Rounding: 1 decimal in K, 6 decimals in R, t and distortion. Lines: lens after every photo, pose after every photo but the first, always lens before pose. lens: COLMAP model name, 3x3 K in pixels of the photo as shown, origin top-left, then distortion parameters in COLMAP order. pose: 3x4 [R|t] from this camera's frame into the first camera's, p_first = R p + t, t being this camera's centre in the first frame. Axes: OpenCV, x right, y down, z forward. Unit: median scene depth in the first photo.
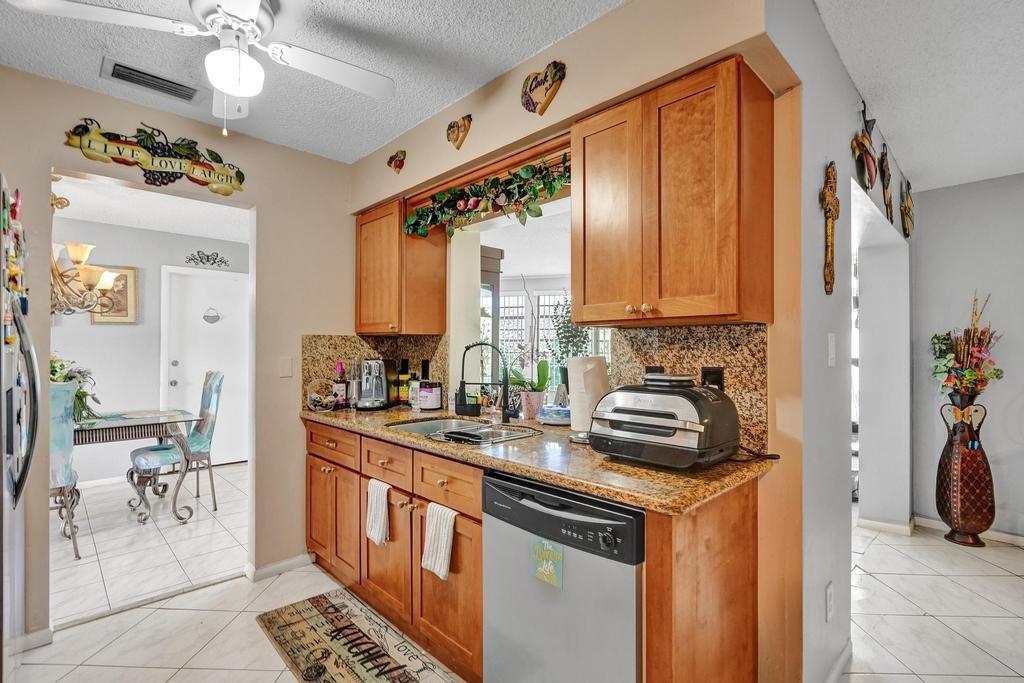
lens RADIAL K [[476.1, 0, 511.7], [0, 476.1, 343.9], [0, 0, 1]] dist [-0.006869, 0.001154]
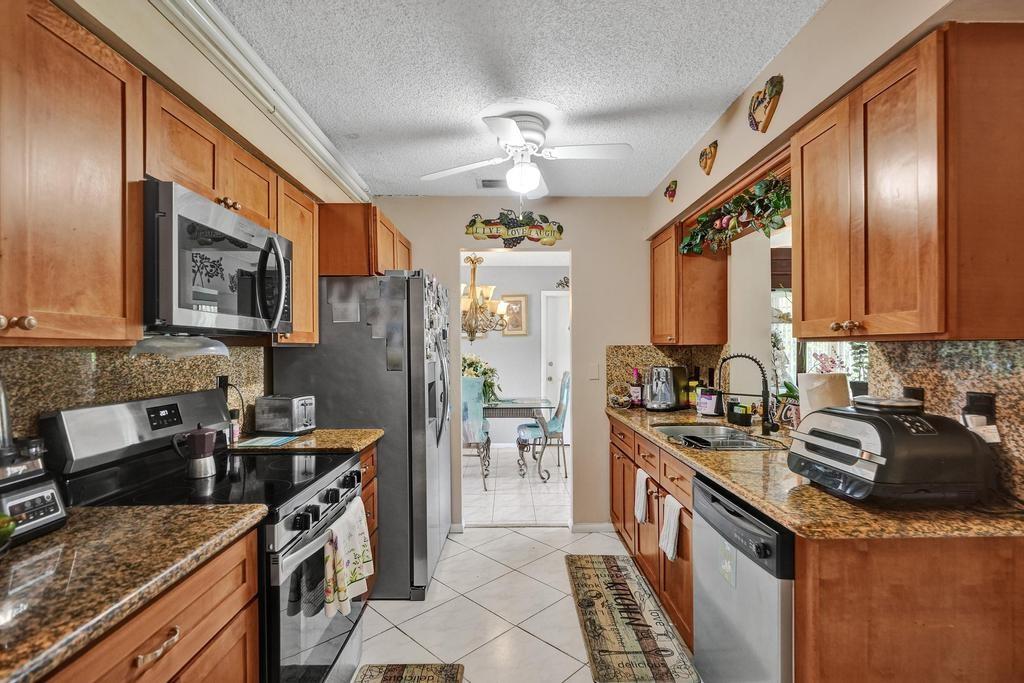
lens RADIAL K [[476.1, 0, 511.7], [0, 476.1, 346.8], [0, 0, 1]] dist [-0.006869, 0.001154]
pose [[0.721916, -0.006898, -0.691947, 0.306518], [0.013114, 0.999907, 0.003715, -0.031216], [0.691857, -0.011756, 0.721939, -0.085618]]
